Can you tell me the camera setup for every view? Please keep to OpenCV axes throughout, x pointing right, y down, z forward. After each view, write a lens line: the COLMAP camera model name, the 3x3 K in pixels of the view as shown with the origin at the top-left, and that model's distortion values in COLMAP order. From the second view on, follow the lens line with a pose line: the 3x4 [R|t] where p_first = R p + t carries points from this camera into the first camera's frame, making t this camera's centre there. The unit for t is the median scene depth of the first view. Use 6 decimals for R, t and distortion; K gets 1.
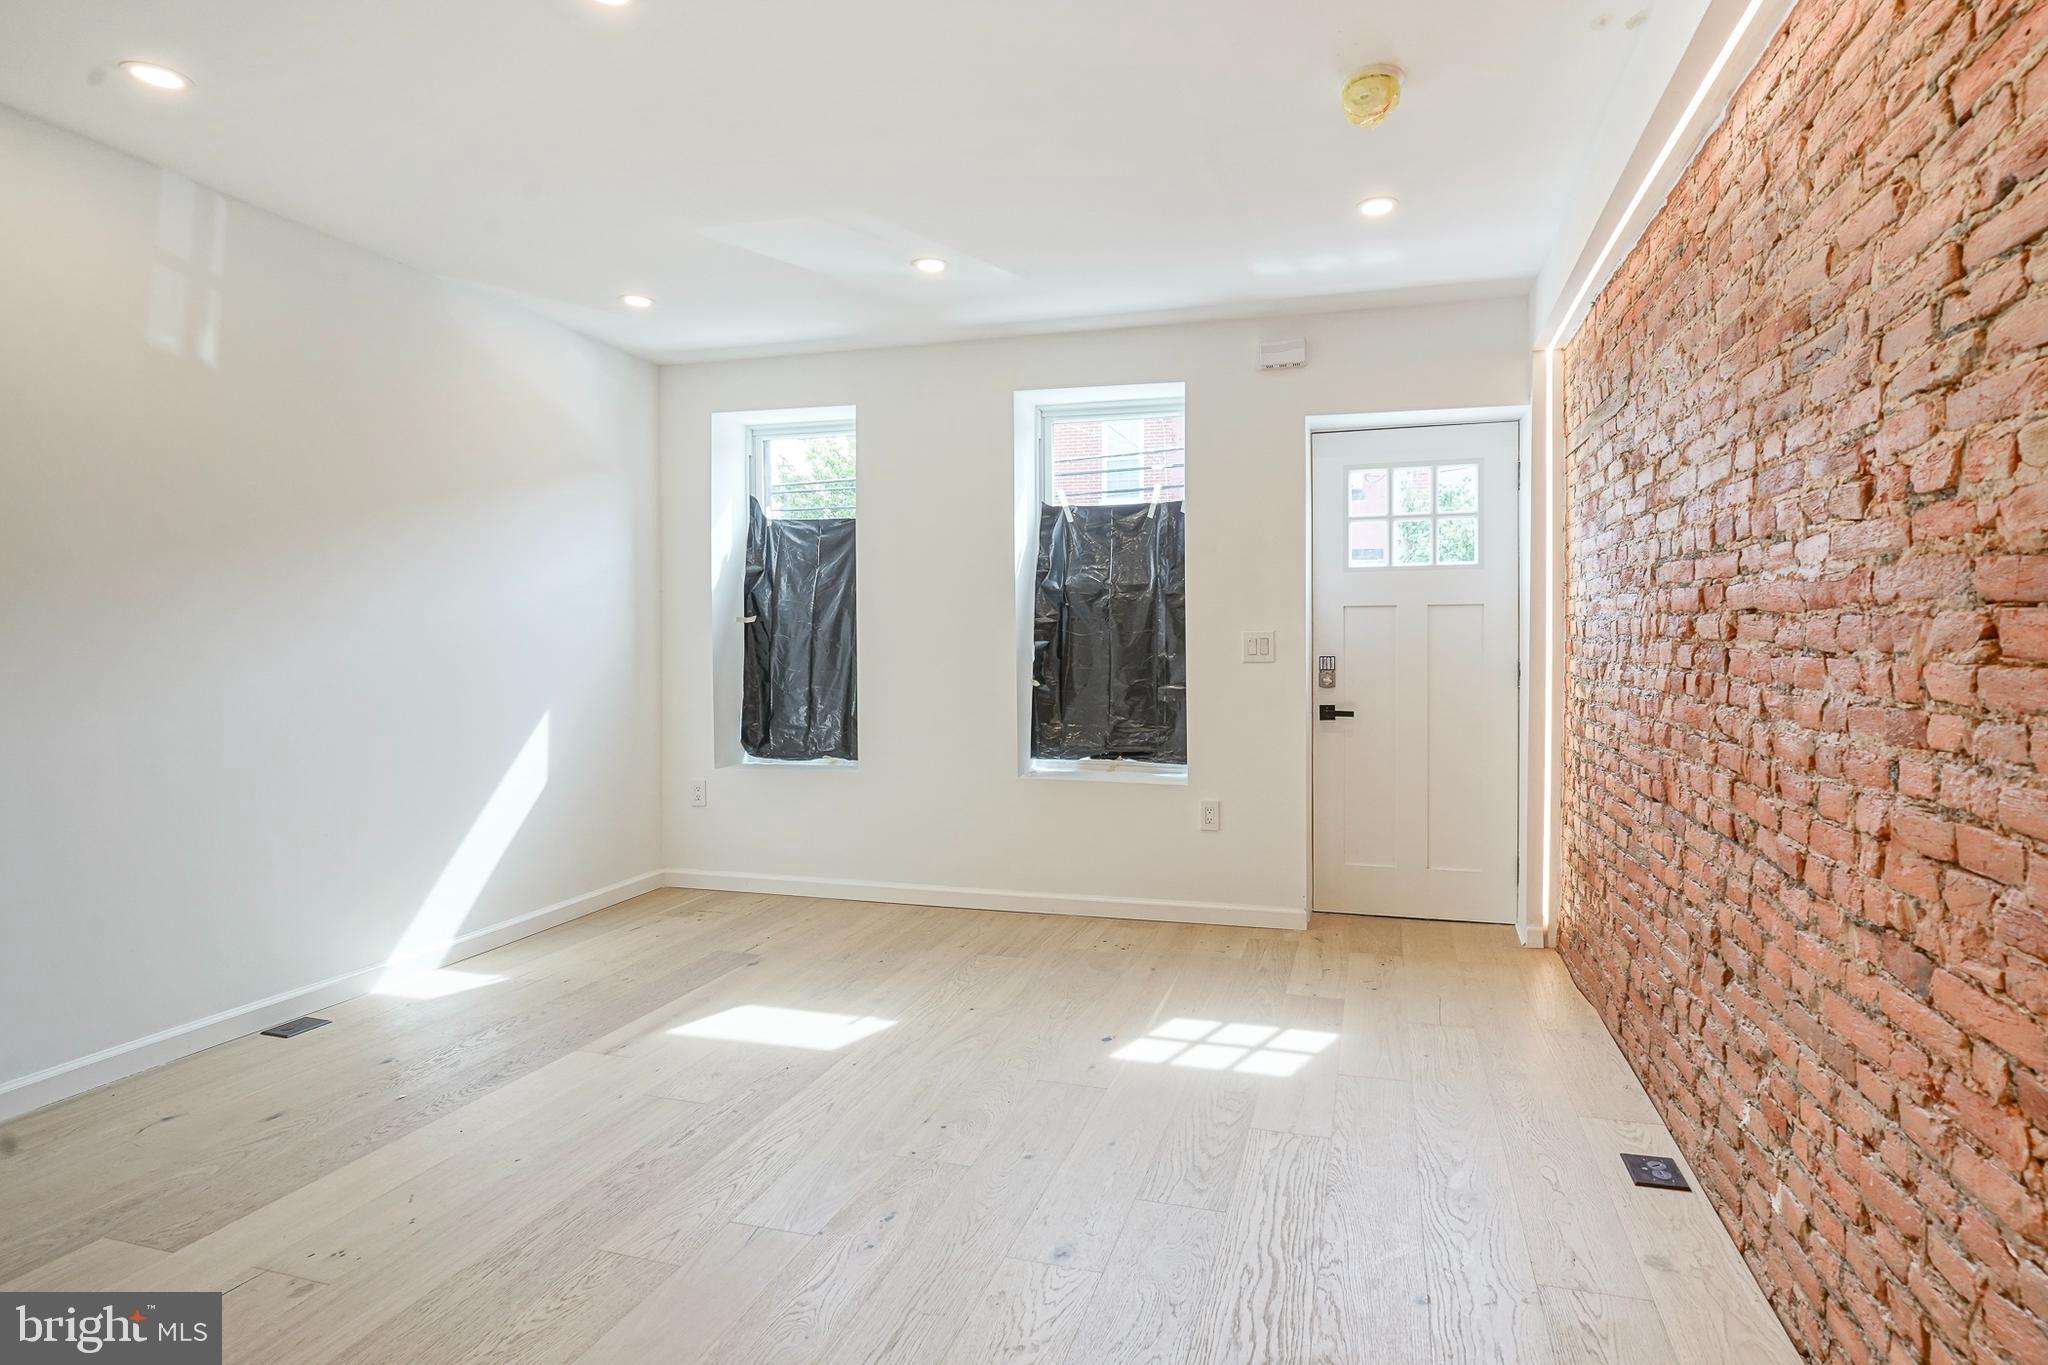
lens RADIAL K [[1018.3, 0, 1100.5], [0, 1018.3, 672.8], [0, 0, 1]] dist [-0.001190, 0.002074]
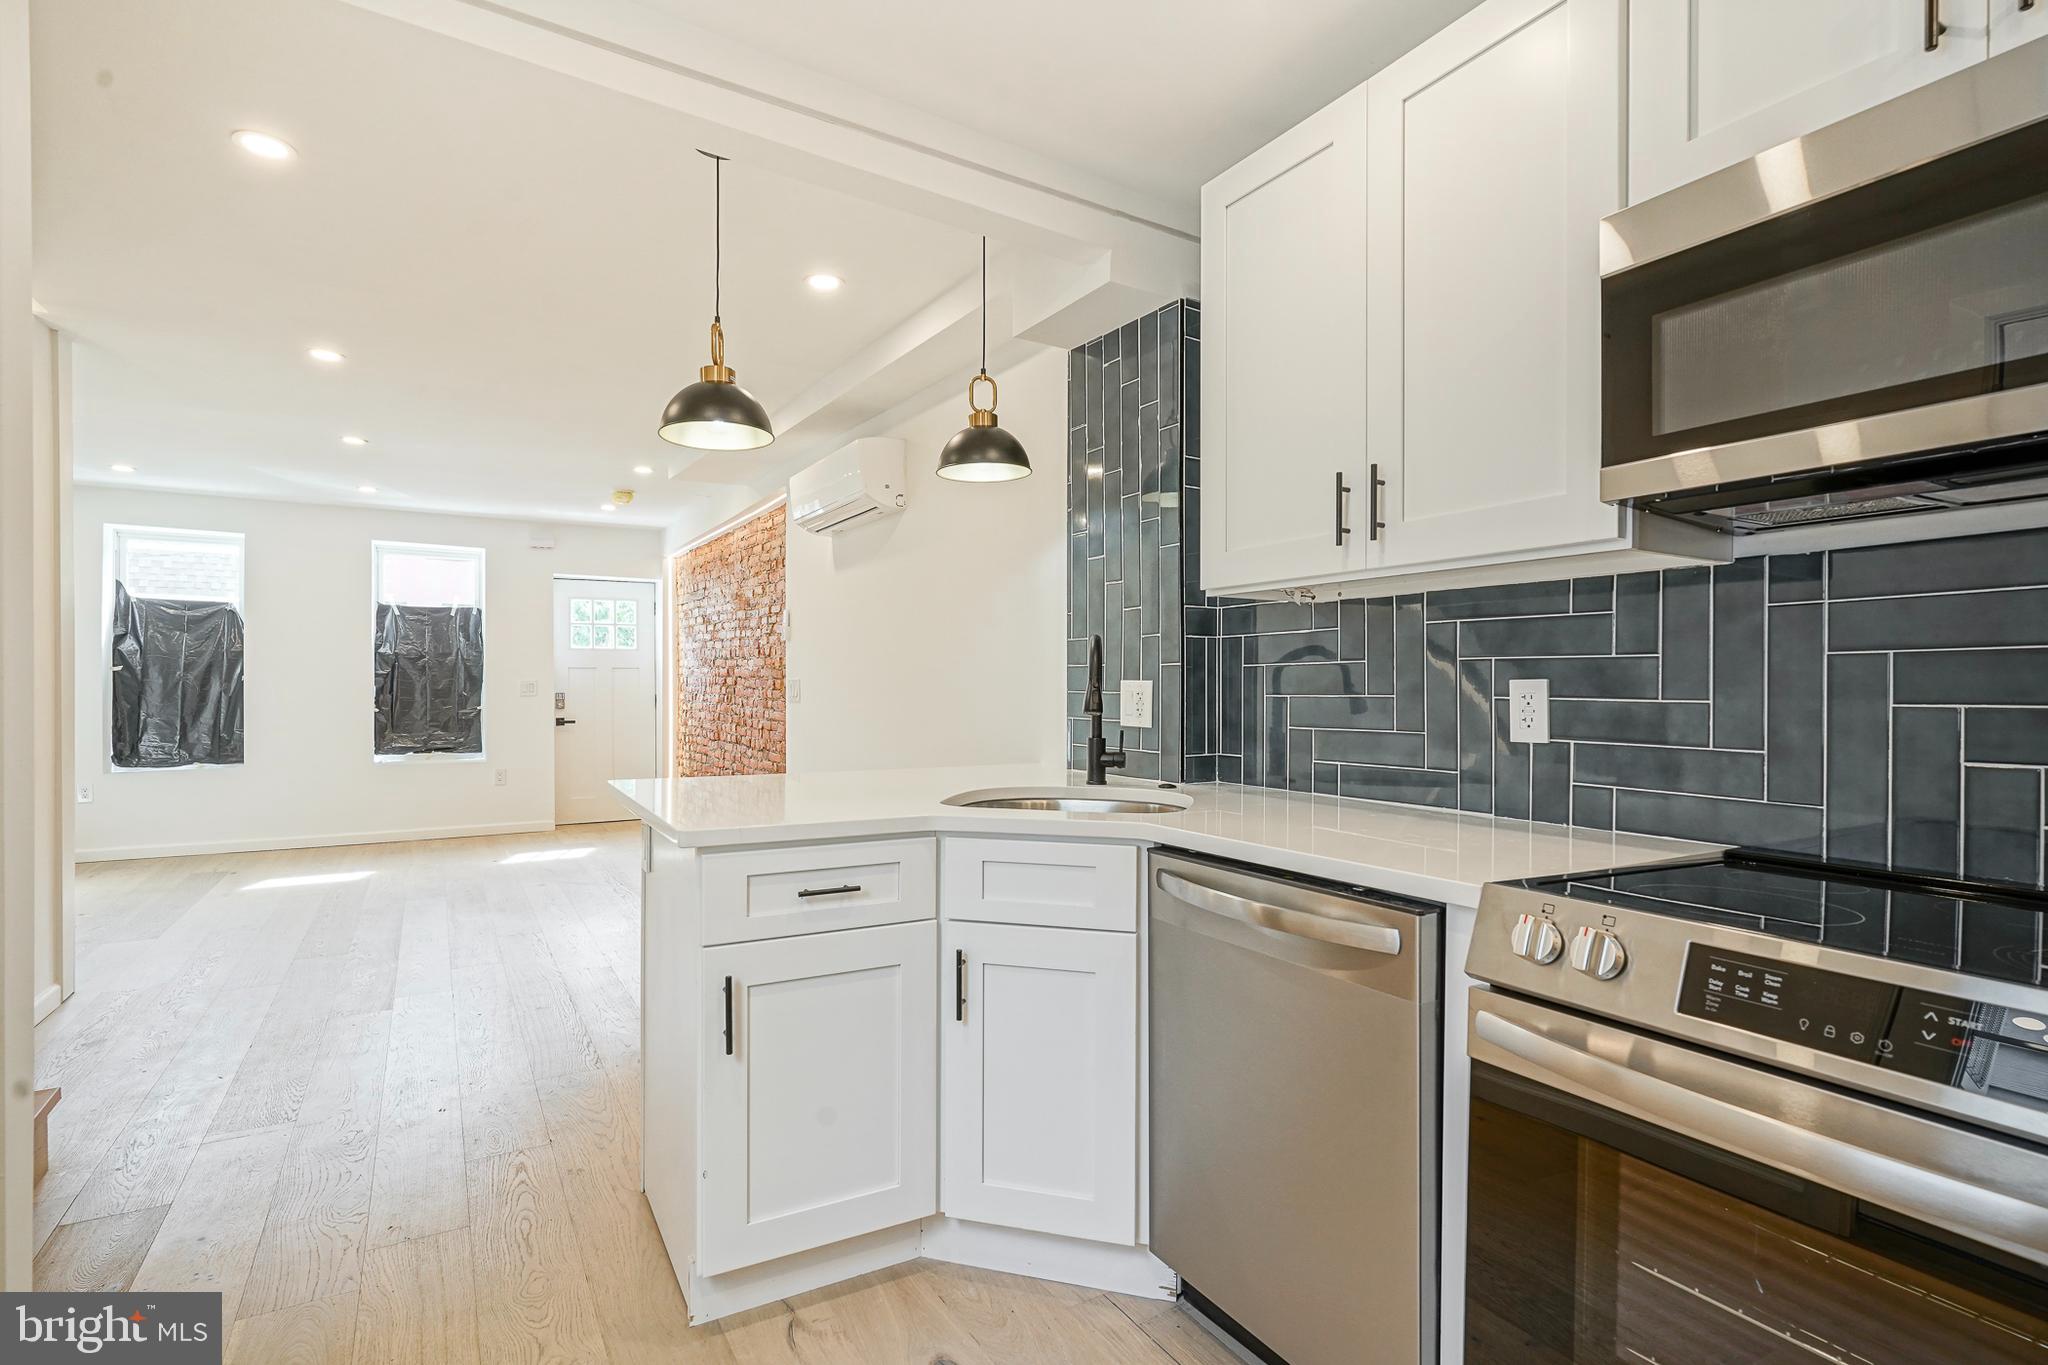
lens RADIAL K [[990.7, 0, 1021.2], [0, 990.7, 687.7], [0, 0, 1]] dist [-0.002269, 0.001503]
pose [[0.694358, 0.000508, 0.719629, -0.932465], [0.019816, 0.999607, -0.019826, 0.051465], [-0.719357, 0.028027, 0.694075, -1.681971]]
